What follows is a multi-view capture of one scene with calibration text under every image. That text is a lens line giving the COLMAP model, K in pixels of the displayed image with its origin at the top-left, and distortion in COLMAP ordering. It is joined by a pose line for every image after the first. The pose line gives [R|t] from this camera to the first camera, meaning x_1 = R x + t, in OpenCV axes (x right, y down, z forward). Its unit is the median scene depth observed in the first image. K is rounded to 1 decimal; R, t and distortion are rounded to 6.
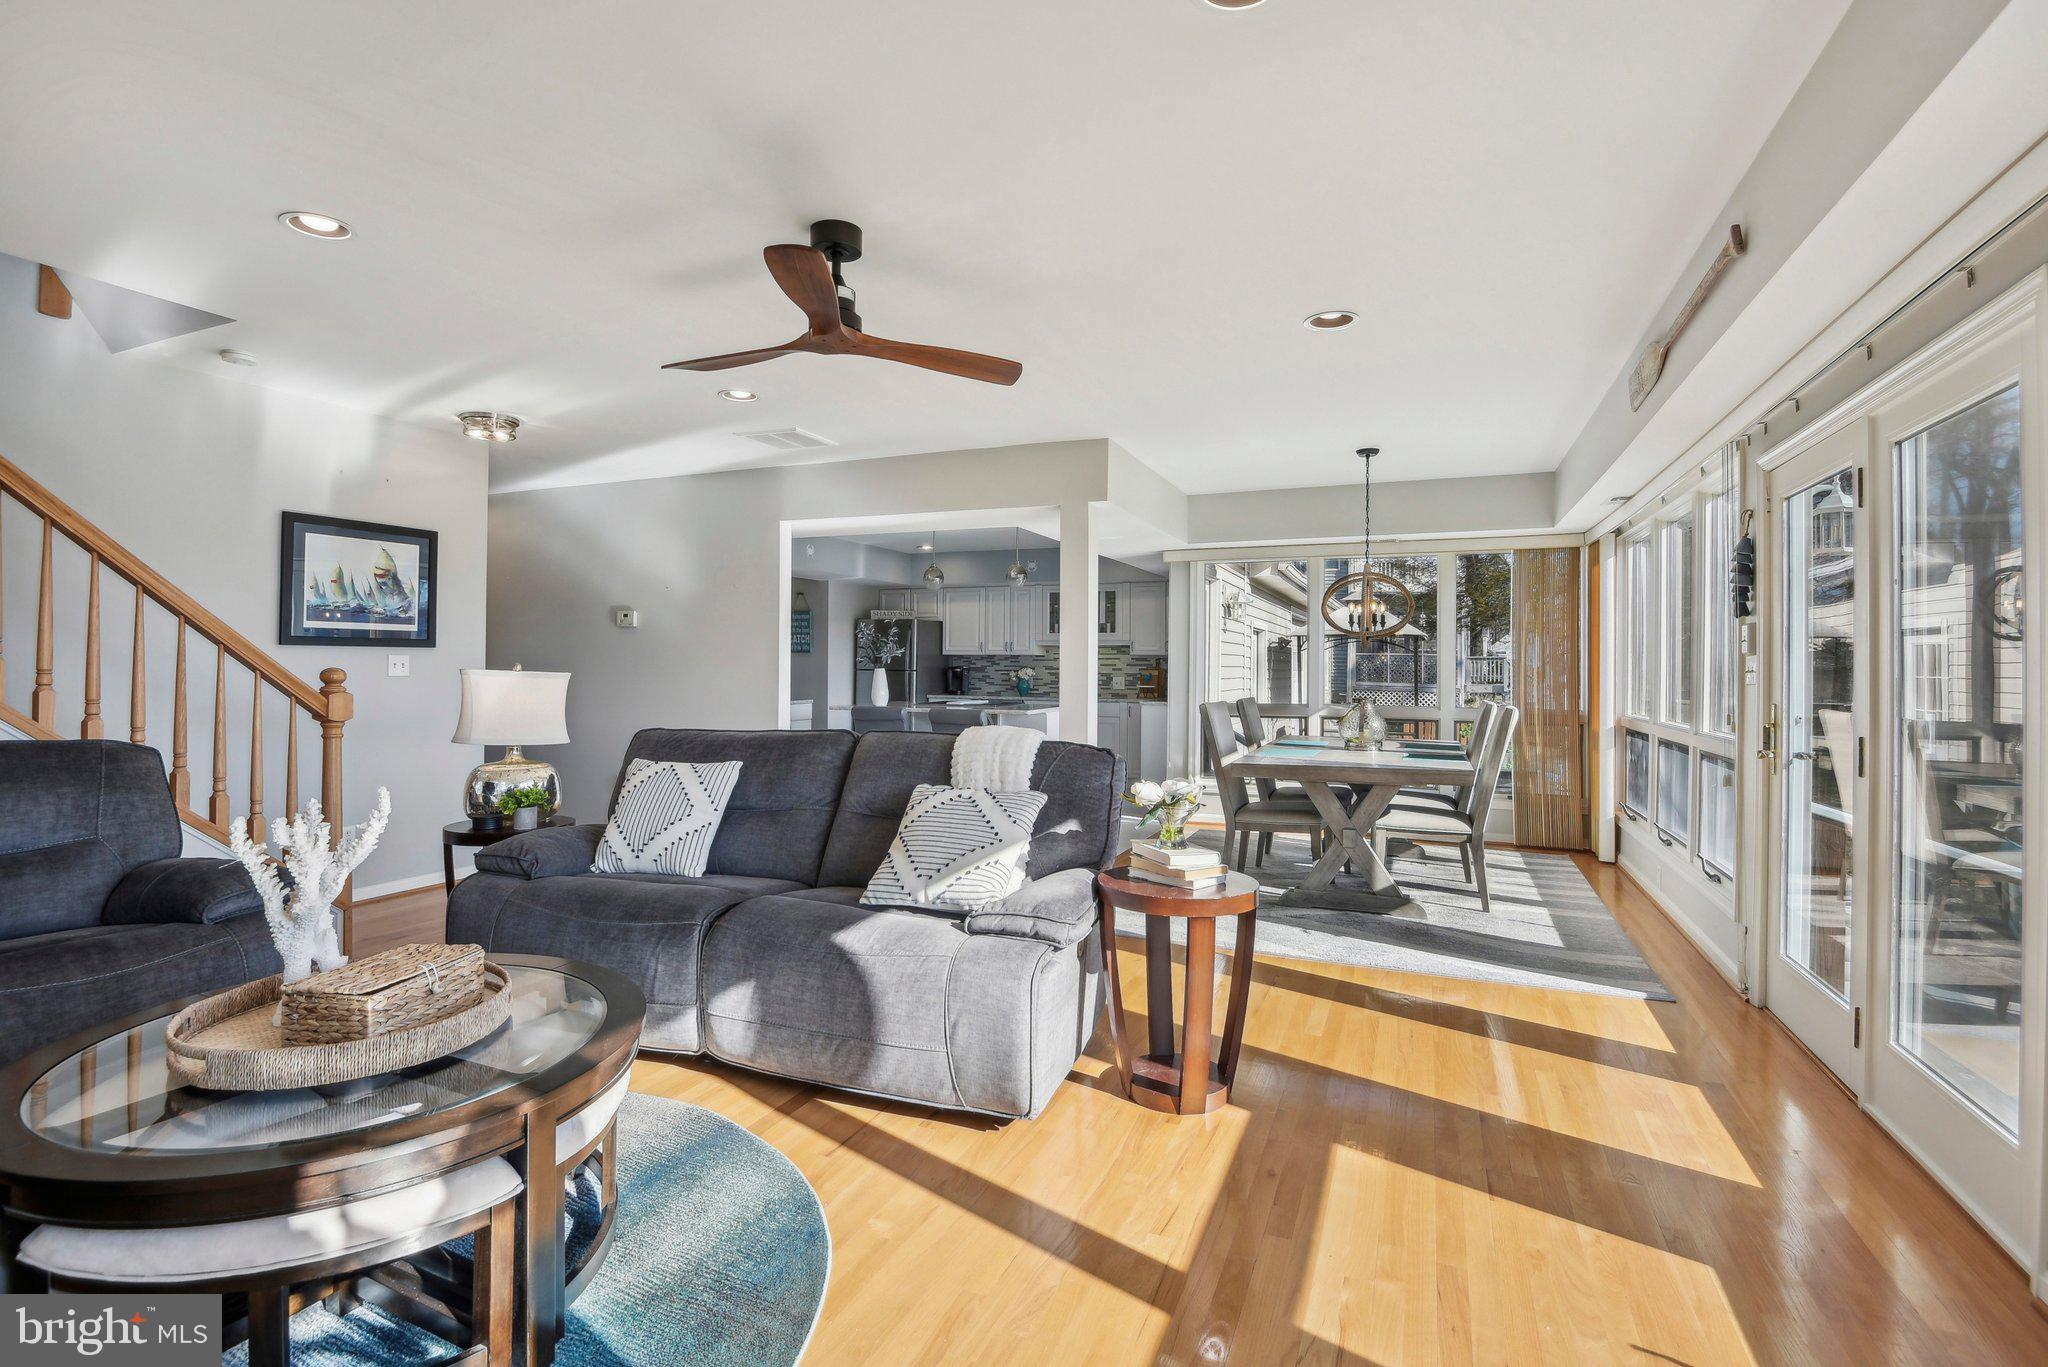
lens RADIAL K [[966.3, 0, 1023.8], [0, 966.3, 673.4], [0, 0, 1]] dist [-0.014005, -0.004945]
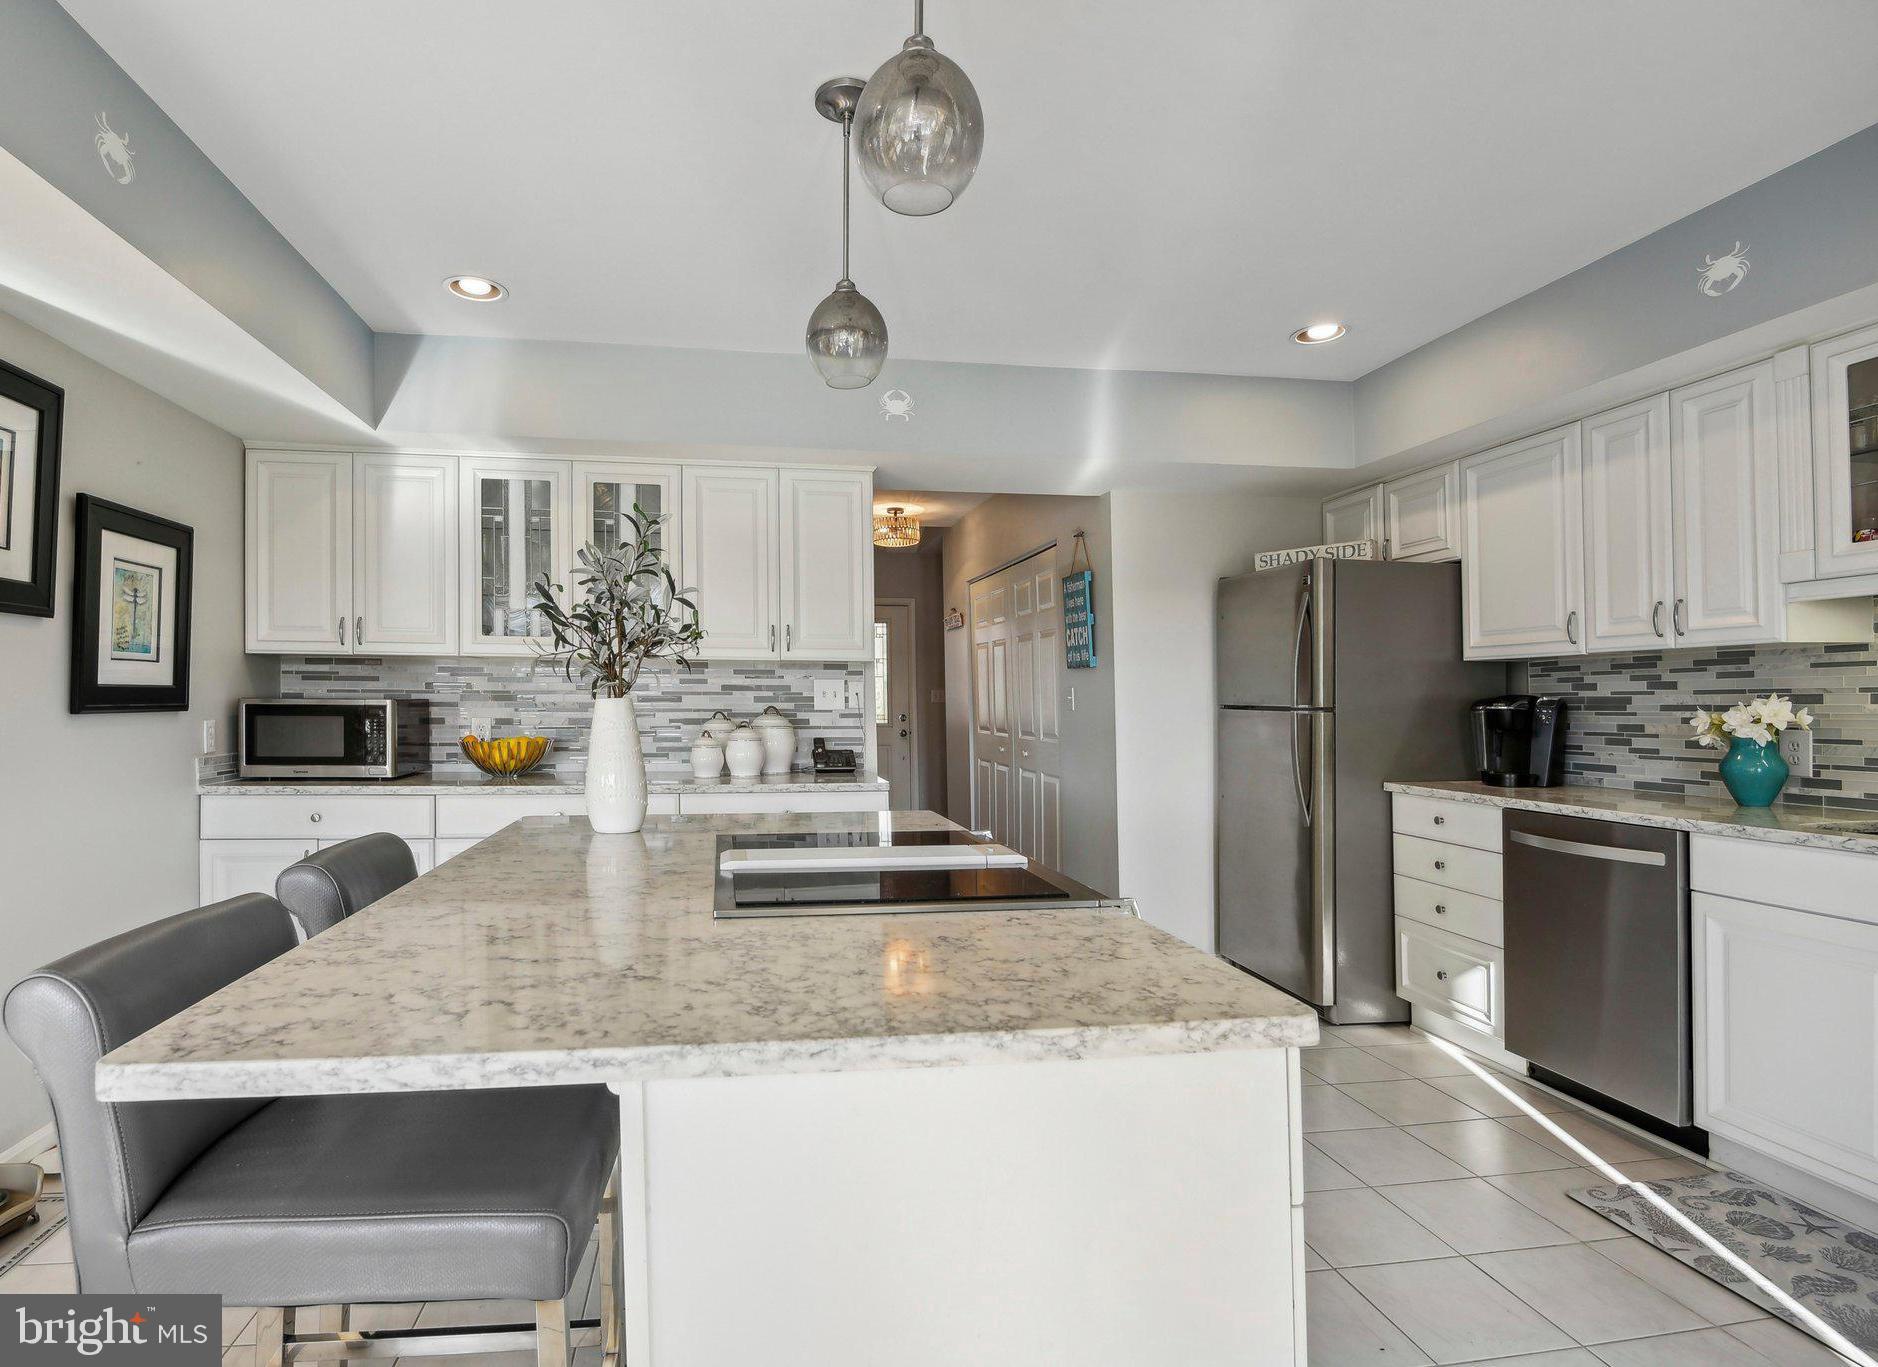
lens RADIAL K [[961.5, 0, 836.9], [0, 961.5, 693.8], [0, 0, 1]] dist [-0.025177, -0.005250]
pose [[0.503142, -0.013505, -0.864098, 0.179540], [-0.006674, 0.999787, -0.019512, -0.000526], [0.864178, 0.015585, 0.502945, 1.329599]]
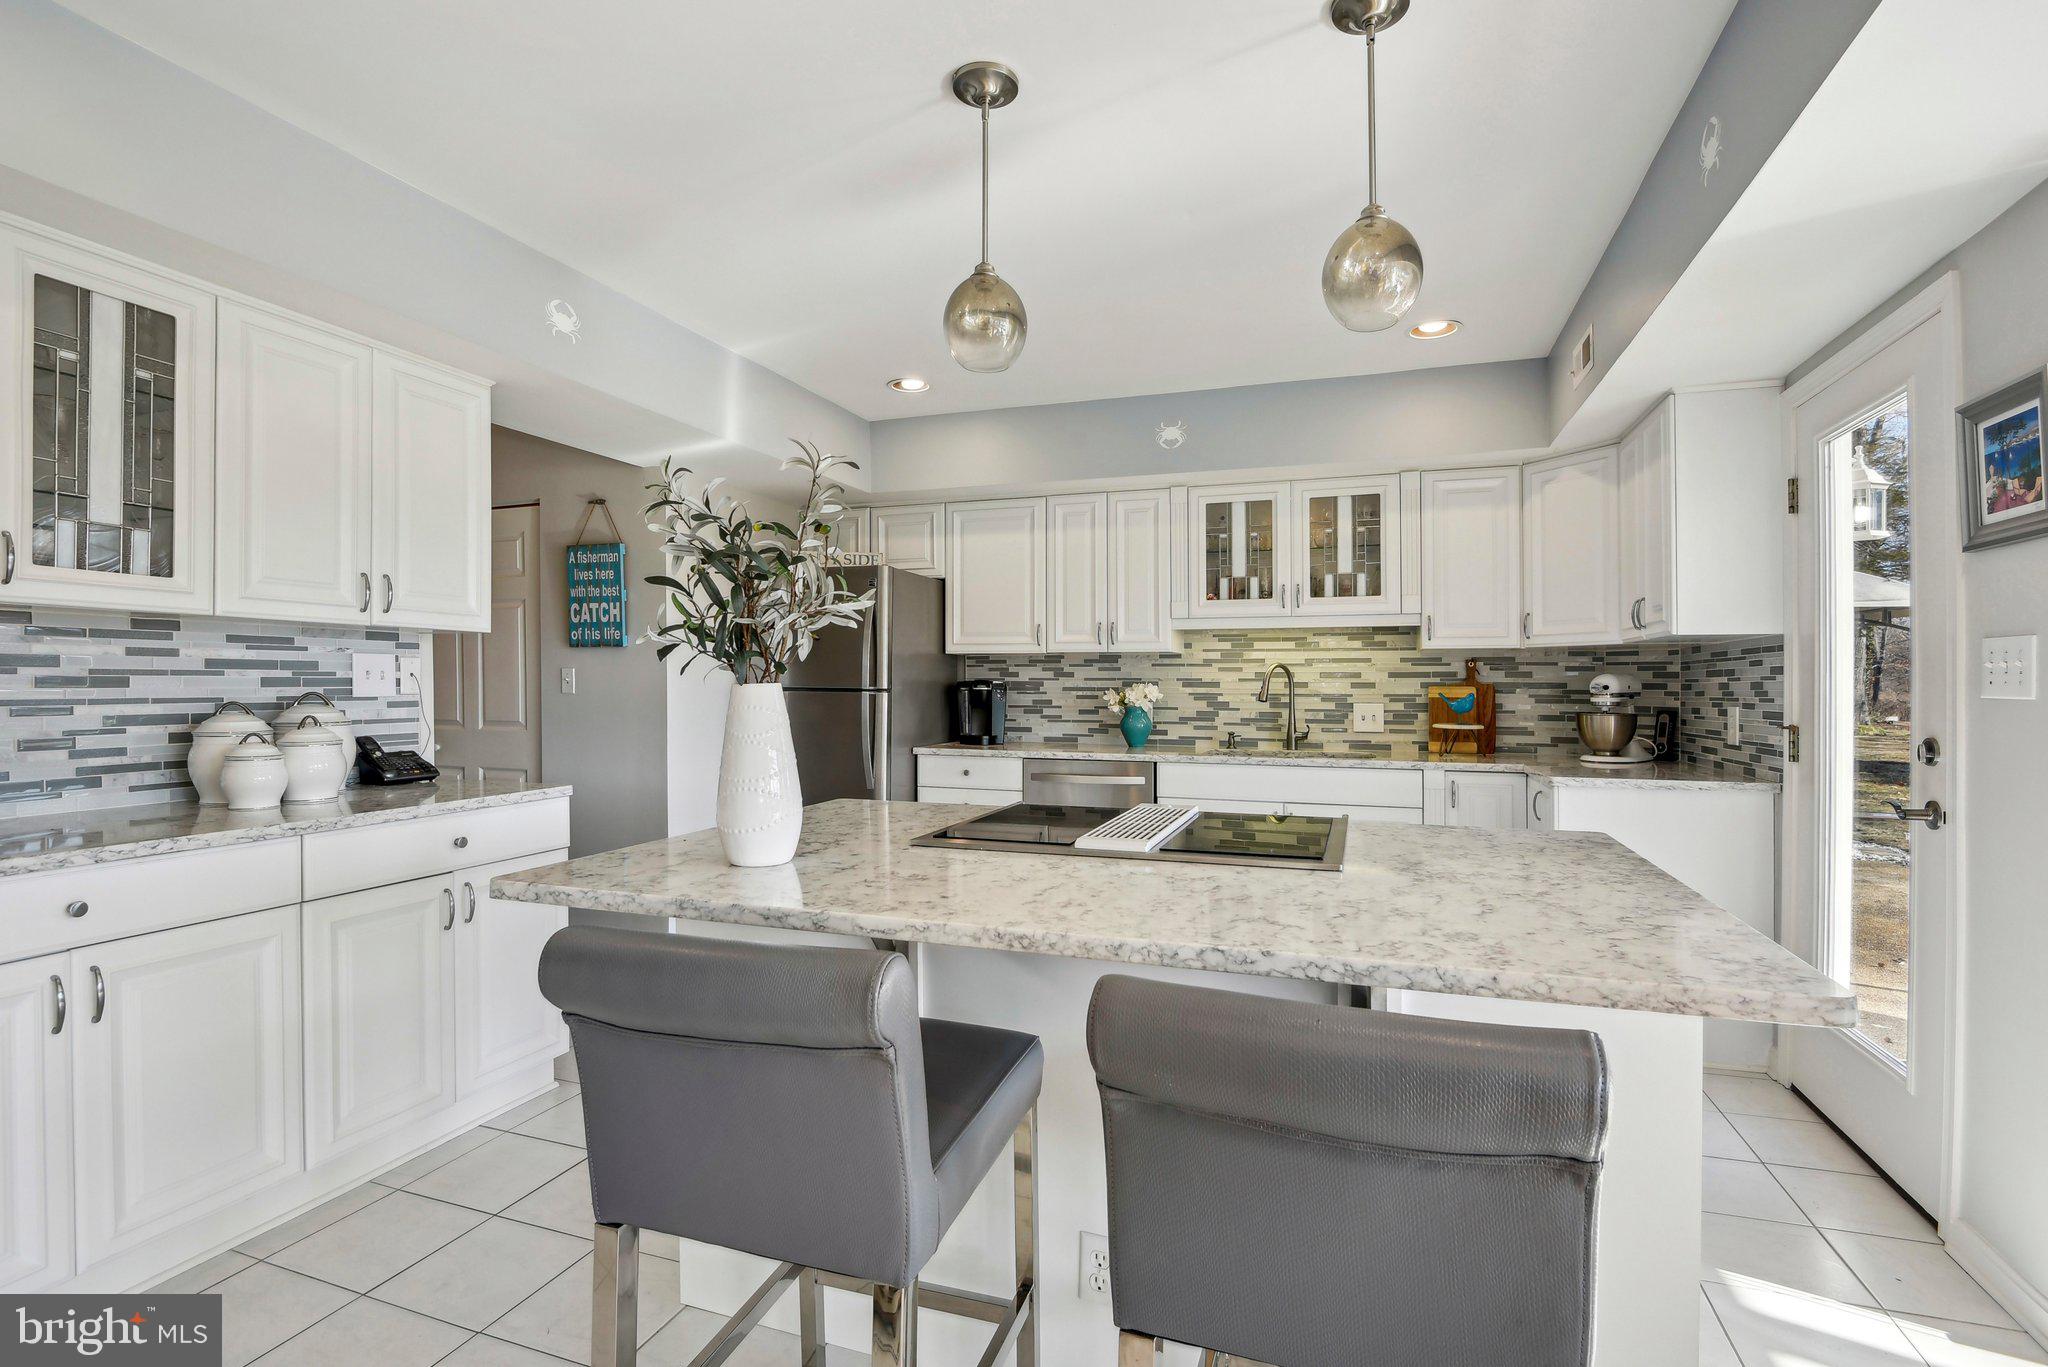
lens RADIAL K [[966.3, 0, 1045.8], [0, 966.3, 681.4], [0, 0, 1]] dist [-0.014005, -0.004945]
pose [[0.996902, -0.003794, 0.078558, -0.148717], [0.004661, 0.999930, -0.010847, -0.003708], [-0.078511, 0.011180, 0.996851, 1.138177]]
